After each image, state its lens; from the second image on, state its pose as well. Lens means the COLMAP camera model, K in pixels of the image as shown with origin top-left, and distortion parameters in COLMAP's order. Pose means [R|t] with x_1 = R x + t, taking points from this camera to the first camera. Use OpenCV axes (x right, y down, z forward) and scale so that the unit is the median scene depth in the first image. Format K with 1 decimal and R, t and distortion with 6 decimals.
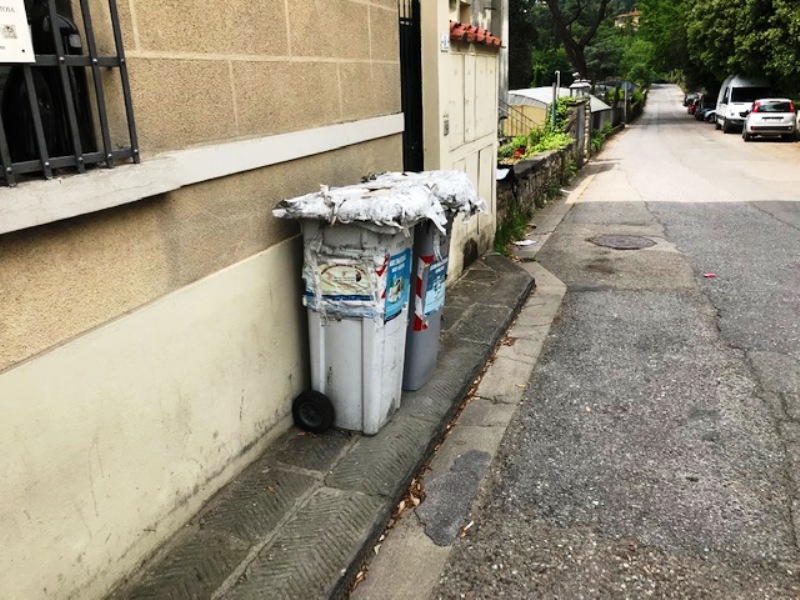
lens RADIAL K [[659.4, 0, 392.5], [0, 659.4, 297.6], [0, 0, 1]] dist [0.038625, -0.009334]
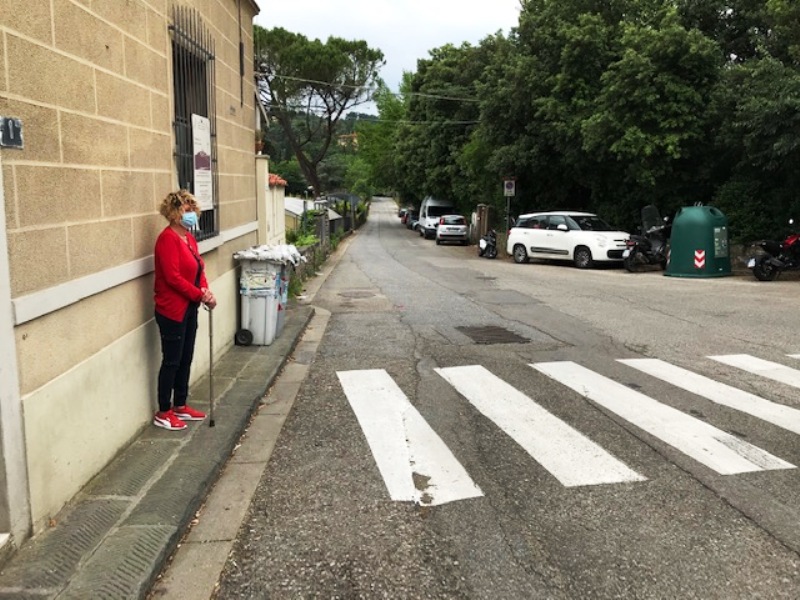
lens RADIAL K [[659.4, 0, 392.5], [0, 659.4, 297.6], [0, 0, 1]] dist [0.038625, -0.009334]
pose [[0.926037, -0.015250, 0.377125, -0.103314], [0.071746, 0.988077, -0.136219, 0.077553], [-0.370552, 0.153201, 0.916090, -0.289350]]
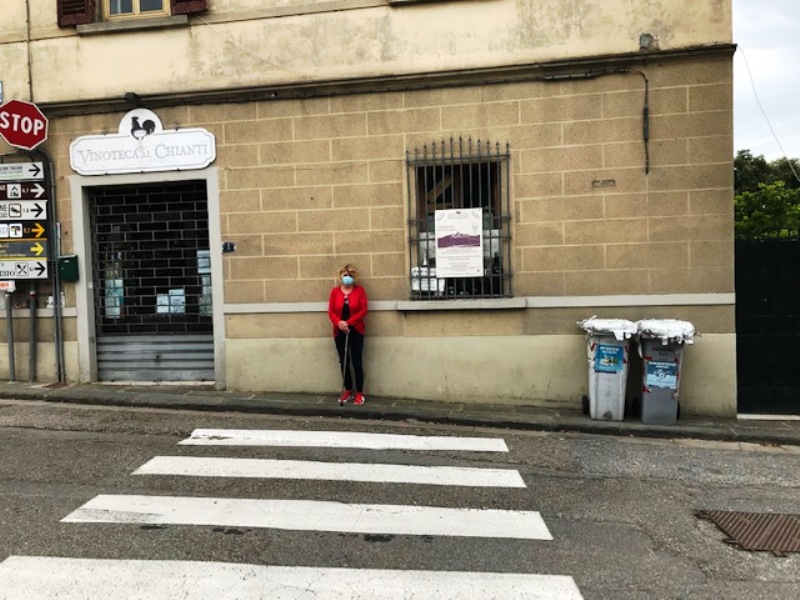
lens RADIAL K [[659.4, 0, 392.5], [0, 659.4, 297.6], [0, 0, 1]] dist [0.038625, -0.009334]
pose [[0.155294, 0.065882, -0.985669, 0.419739], [-0.288232, 0.957380, 0.018580, -0.009472], [0.944884, 0.281216, 0.167664, -0.041382]]
